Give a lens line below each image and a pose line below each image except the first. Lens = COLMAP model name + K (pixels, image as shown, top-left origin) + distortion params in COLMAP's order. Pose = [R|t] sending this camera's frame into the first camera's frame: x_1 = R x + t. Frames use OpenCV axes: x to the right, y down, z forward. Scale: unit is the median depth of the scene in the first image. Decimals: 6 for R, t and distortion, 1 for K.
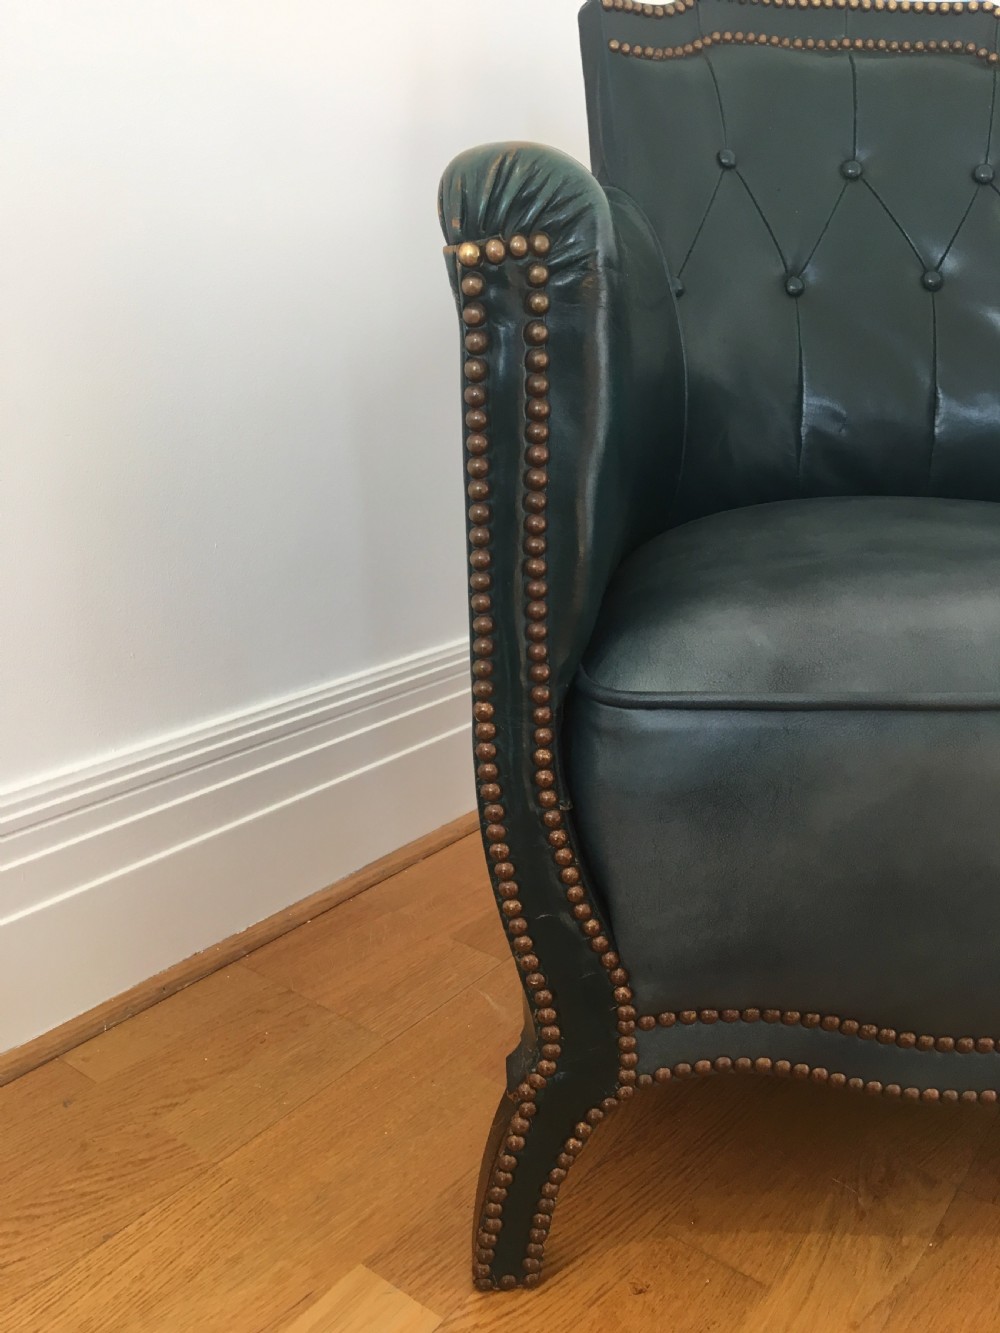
lens RADIAL K [[1132.1, 0, 500.0], [0, 1132.1, 666.5], [0, 0, 1]] dist [0.119439, -0.191560]
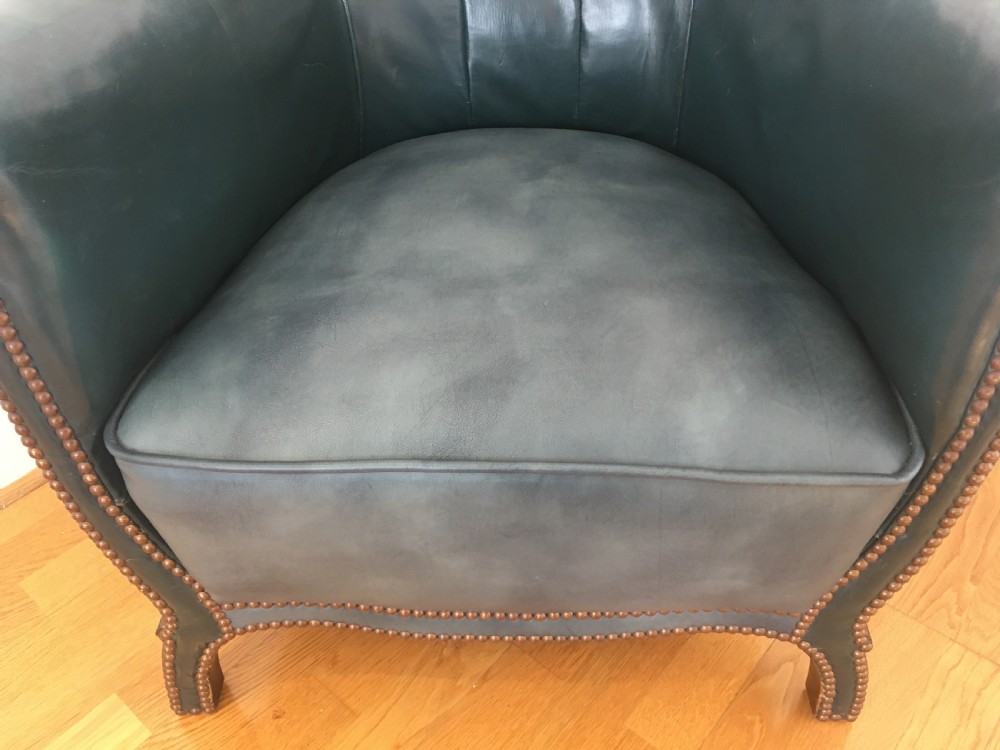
lens RADIAL K [[849.3, 0, 503.3], [0, 849.3, 375.8], [0, 0, 1]] dist [0.119439, -0.191560]
pose [[0.997656, 0.006435, -0.068118, 0.512819], [0.021380, 0.916400, 0.399692, -0.373429], [0.064996, -0.400212, 0.914115, 0.099919]]
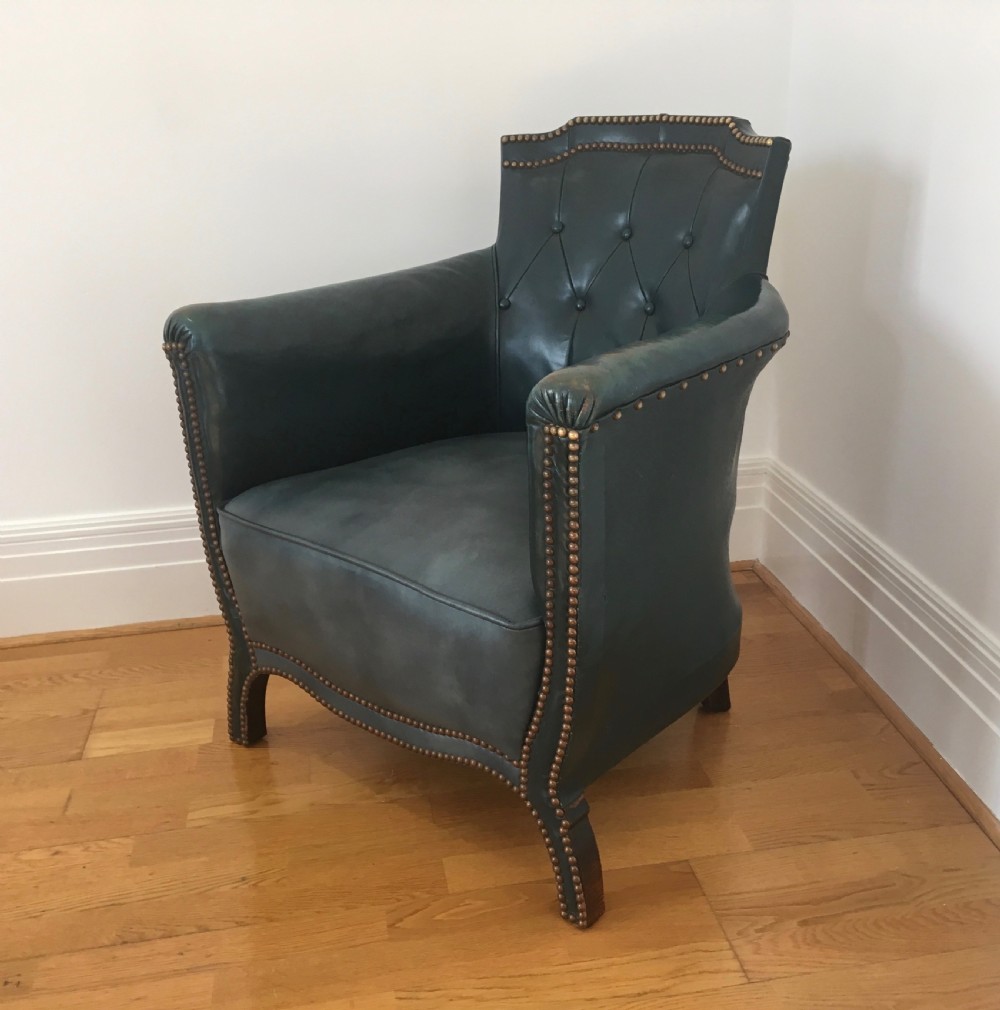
lens RADIAL K [[1140.0, 0, 519.5], [0, 1140.0, 506.4], [0, 0, 1]] dist [0.078946, -0.043626]
pose [[0.738501, 0.195809, -0.645194, 1.877623], [-0.153798, 0.980596, 0.121559, -0.330632], [0.656477, 0.009458, 0.754286, -0.434913]]
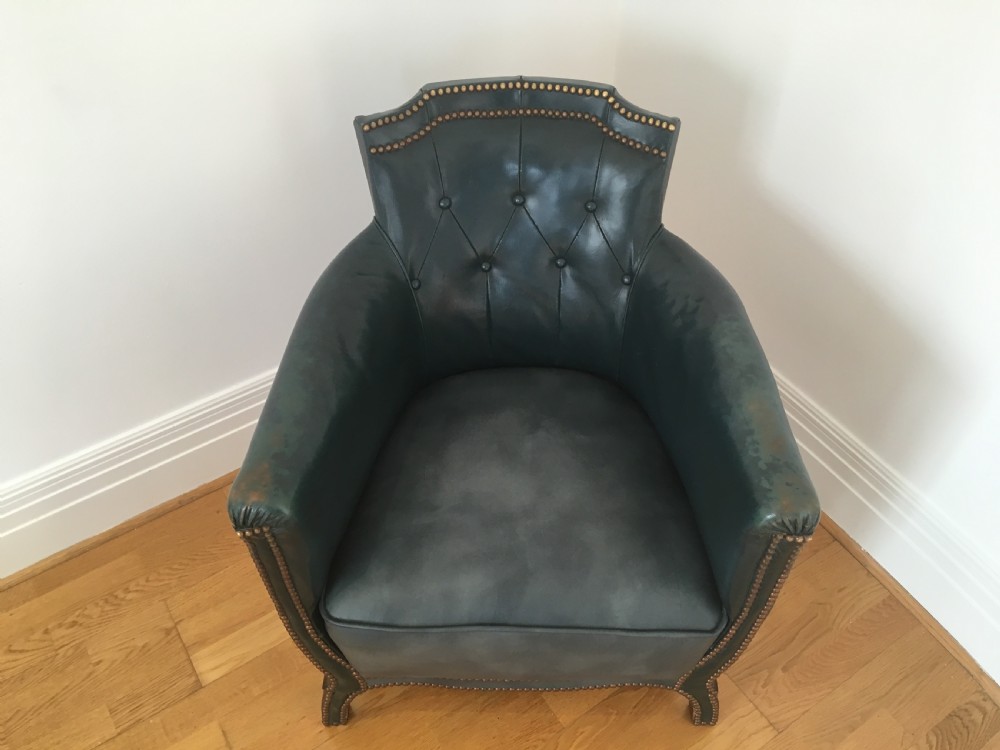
lens RADIAL K [[849.3, 0, 503.3], [0, 849.3, 375.8], [0, 0, 1]] dist [0.119439, -0.191560]
pose [[0.999147, 0.006428, -0.040789, 0.486273], [0.013970, 0.876929, 0.480417, -1.191375], [0.038857, -0.480577, 0.876091, -0.408879]]
